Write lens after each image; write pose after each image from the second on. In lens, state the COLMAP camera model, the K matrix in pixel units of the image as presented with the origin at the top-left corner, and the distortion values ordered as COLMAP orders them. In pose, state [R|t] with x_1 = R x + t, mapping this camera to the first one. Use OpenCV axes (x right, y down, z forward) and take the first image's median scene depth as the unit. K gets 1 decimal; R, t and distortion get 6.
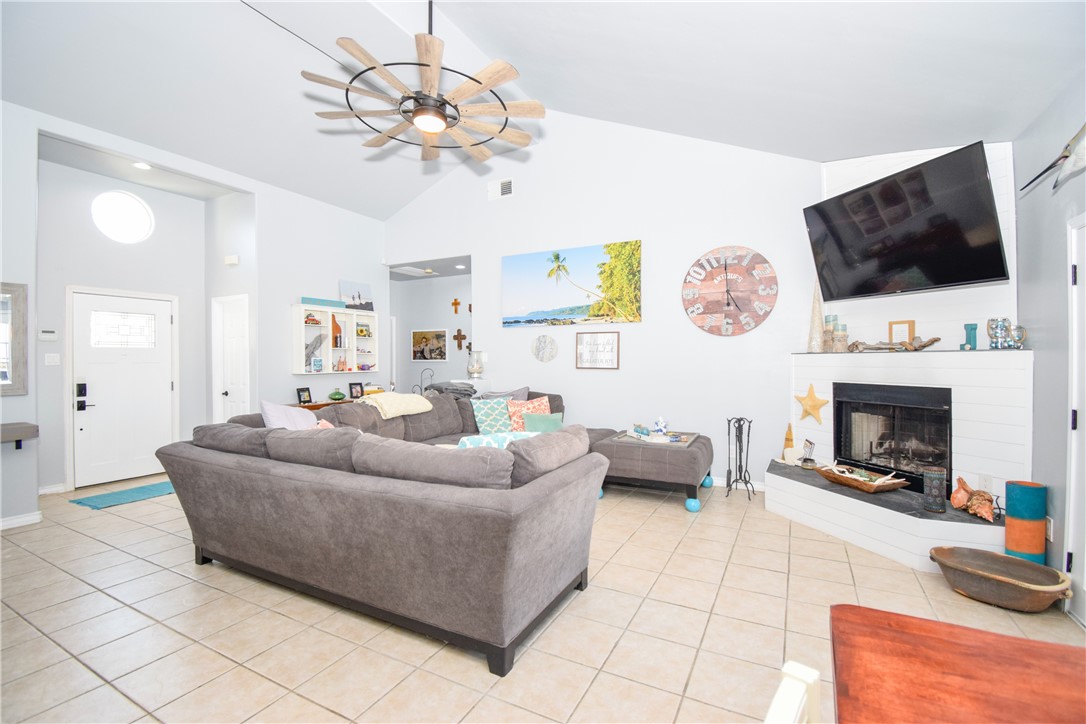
lens RADIAL K [[483.4, 0, 542.1], [0, 483.4, 360.0], [0, 0, 1]] dist [0.017994, -0.026303]
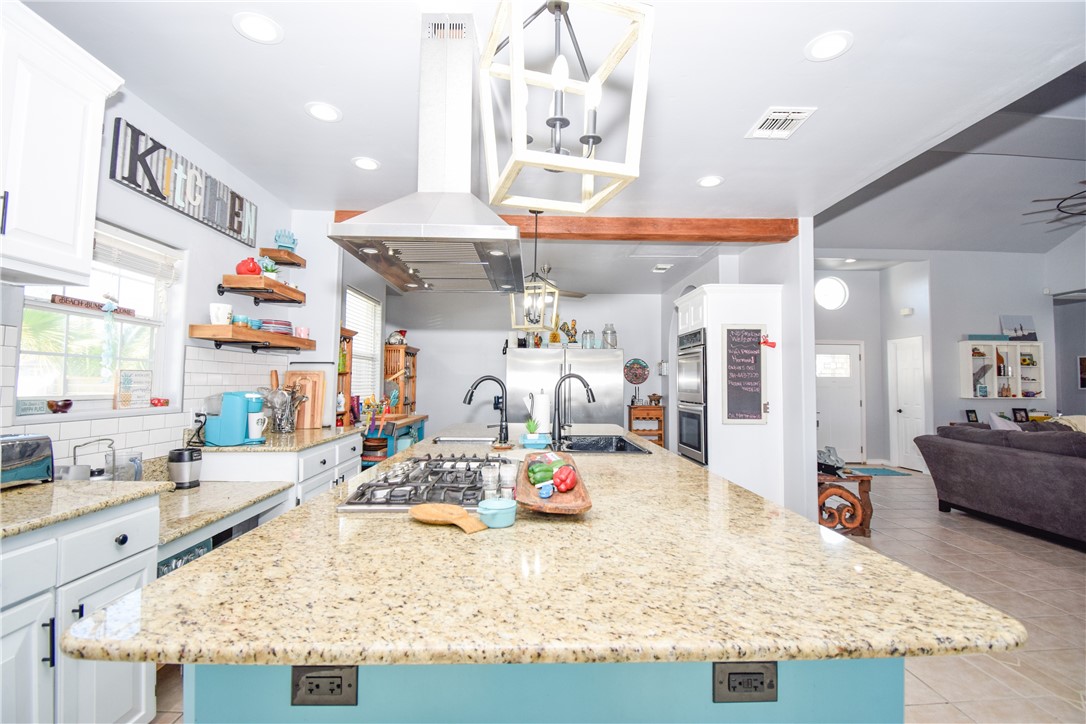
lens RADIAL K [[483.4, 0, 542.1], [0, 483.4, 360.0], [0, 0, 1]] dist [0.017994, -0.026303]
pose [[0.488796, -0.032164, -0.871805, 0.032751], [-0.013750, 0.998912, -0.044562, 0.001922], [0.872290, 0.033769, 0.487822, -0.498444]]
